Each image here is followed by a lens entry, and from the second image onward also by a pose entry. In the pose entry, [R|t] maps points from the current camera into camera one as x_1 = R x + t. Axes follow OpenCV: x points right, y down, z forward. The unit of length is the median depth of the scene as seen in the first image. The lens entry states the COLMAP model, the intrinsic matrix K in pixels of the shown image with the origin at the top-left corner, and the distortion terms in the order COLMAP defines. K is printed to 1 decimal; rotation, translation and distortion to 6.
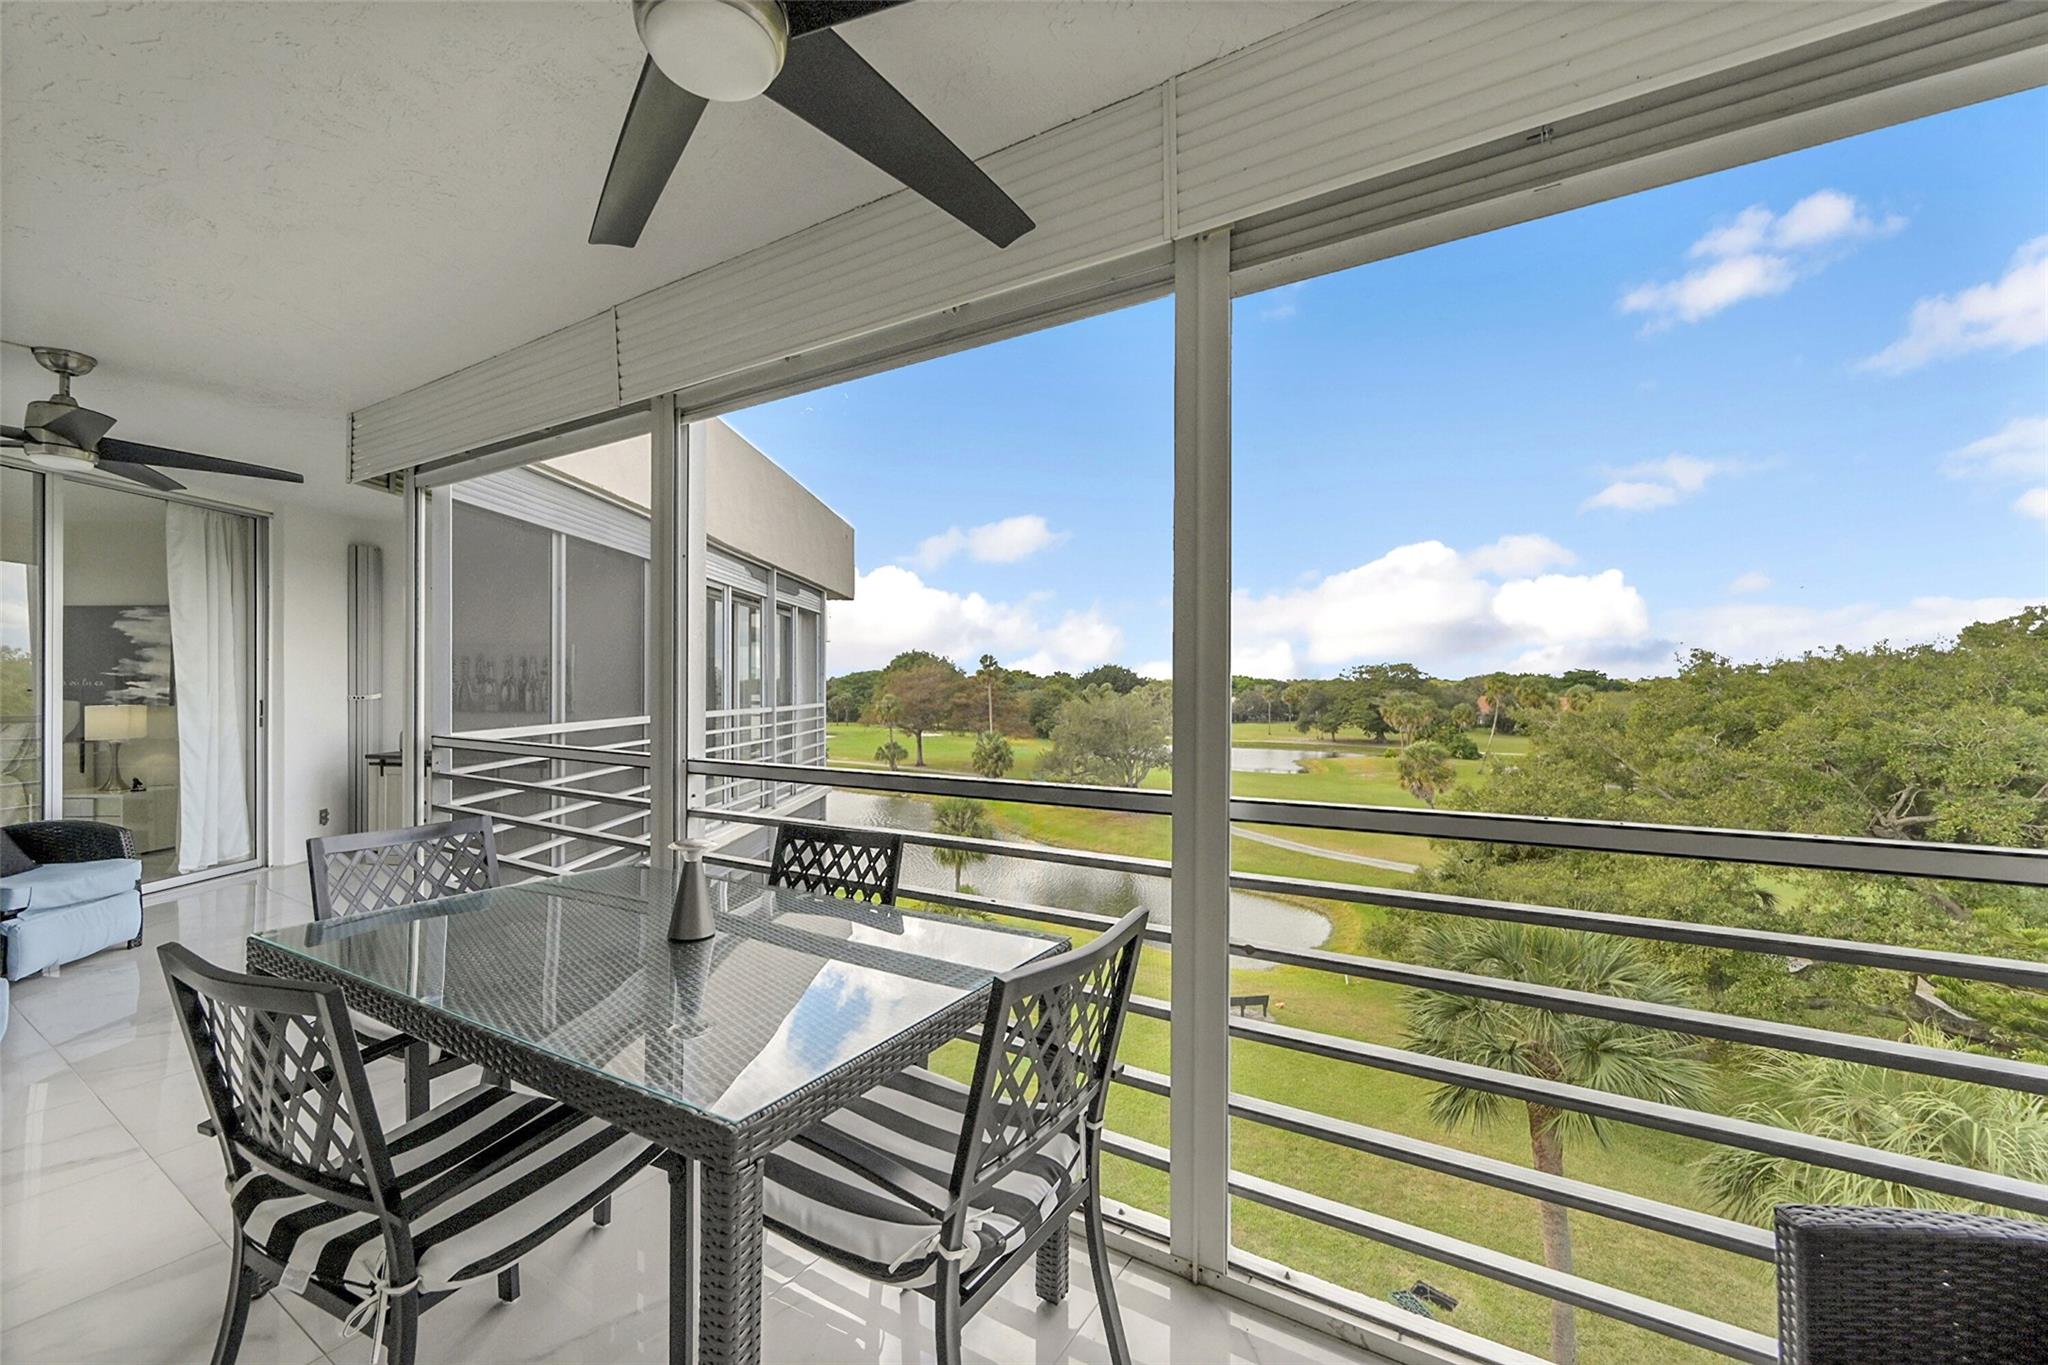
lens RADIAL K [[864.6, 0, 1024.0], [0, 864.6, 682.5], [0, 0, 1]] dist [-0.001999, -0.000219]
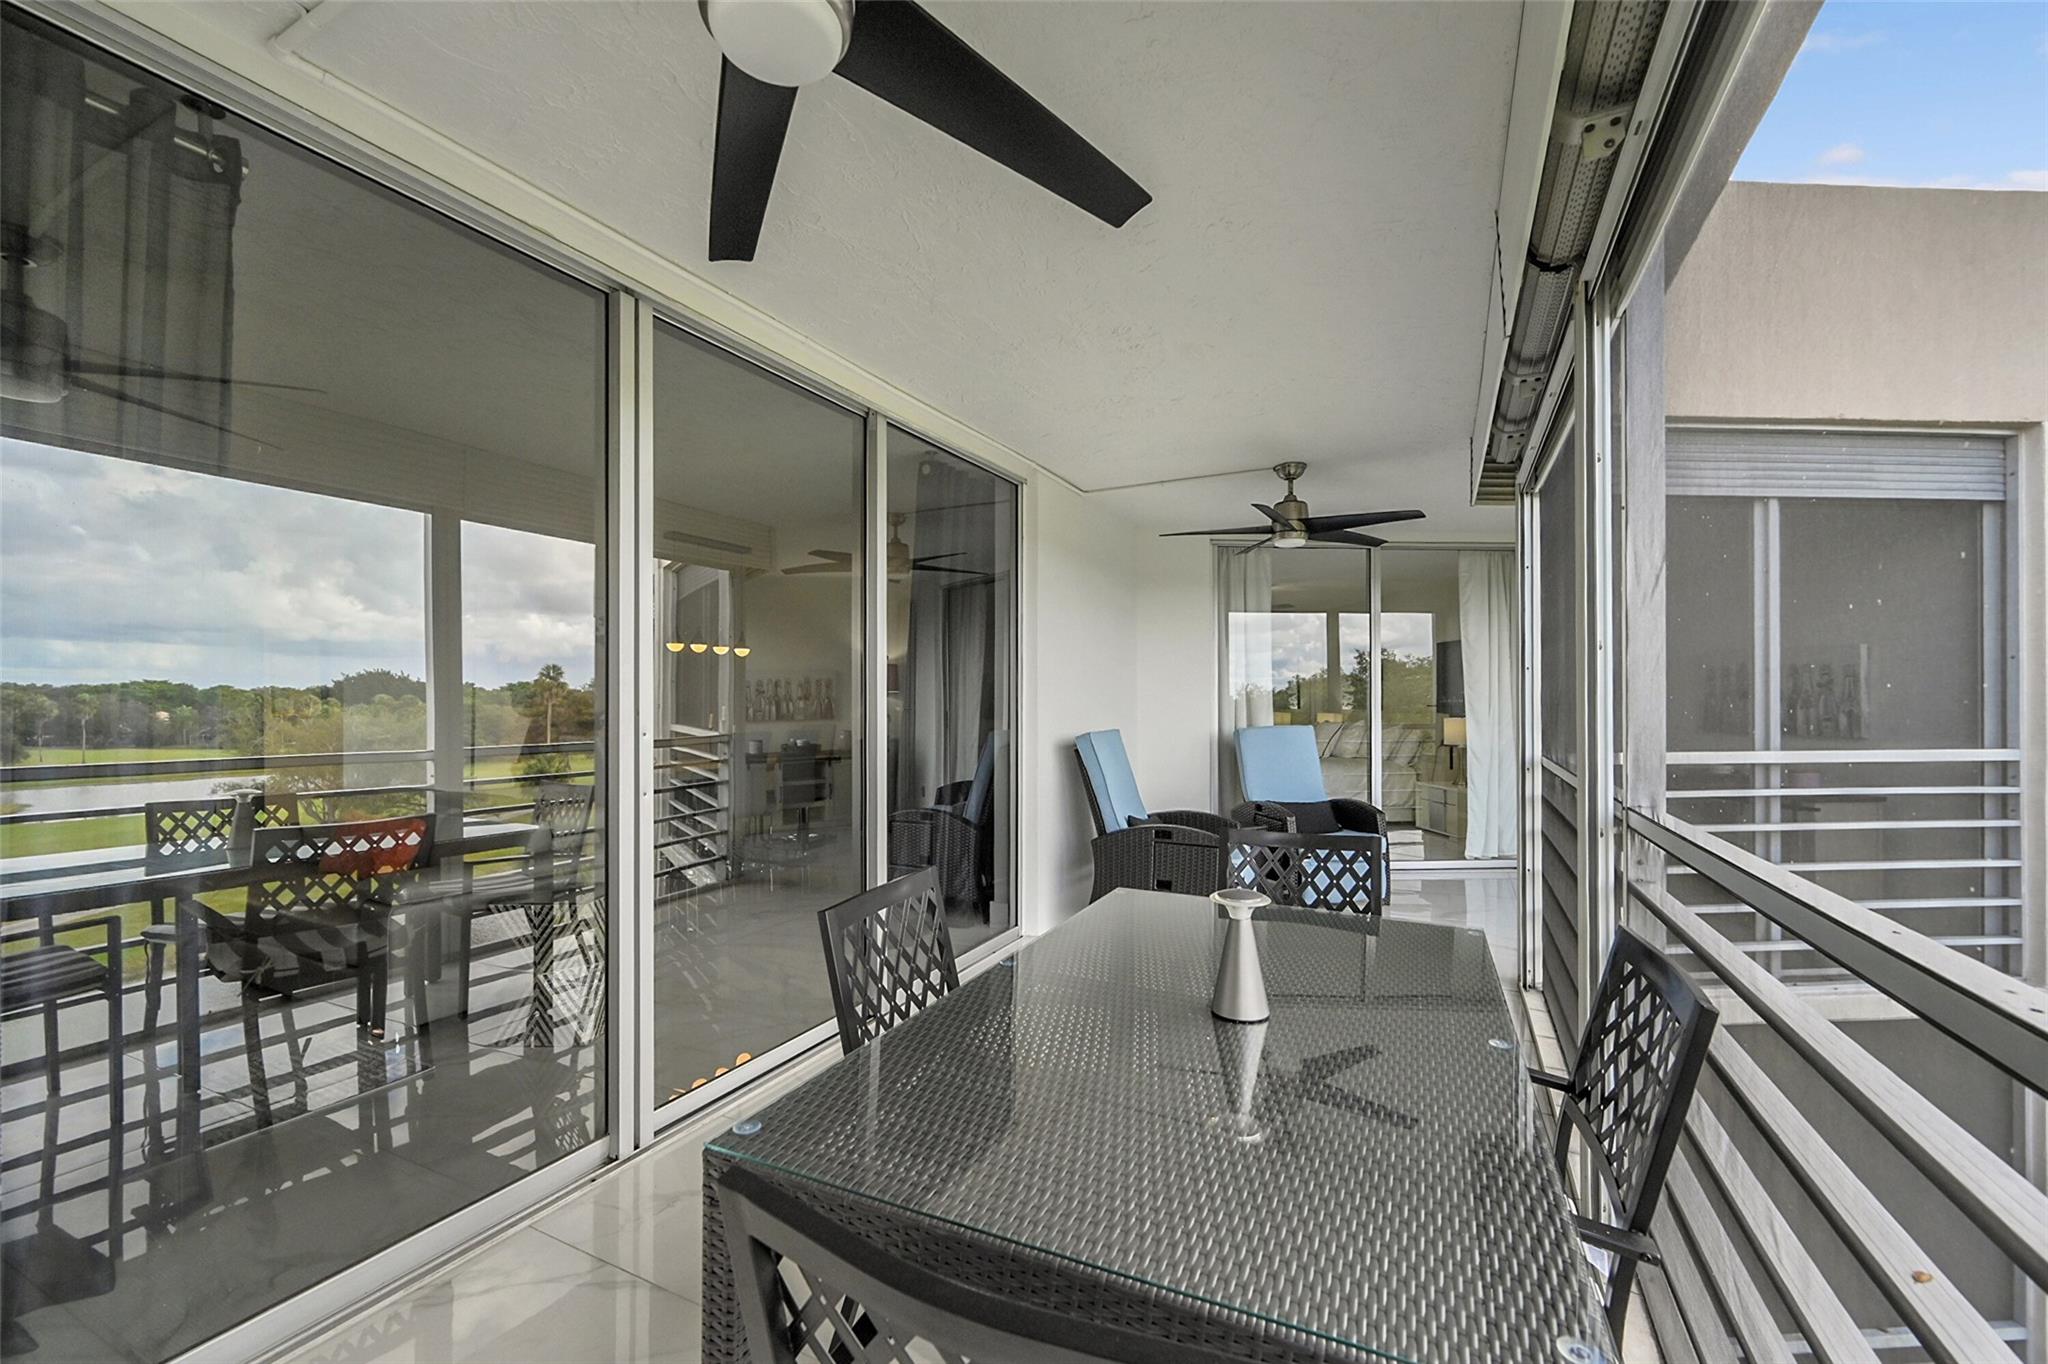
lens RADIAL K [[832.8, 0, 1017.3], [0, 832.8, 692.6], [0, 0, 1]] dist [-0.000956, -0.000258]
pose [[0.088711, -0.012203, -0.995983, 0.129629], [0.001611, 0.999925, -0.012108, 0.003725], [0.996056, -0.000531, 0.088724, 0.284030]]
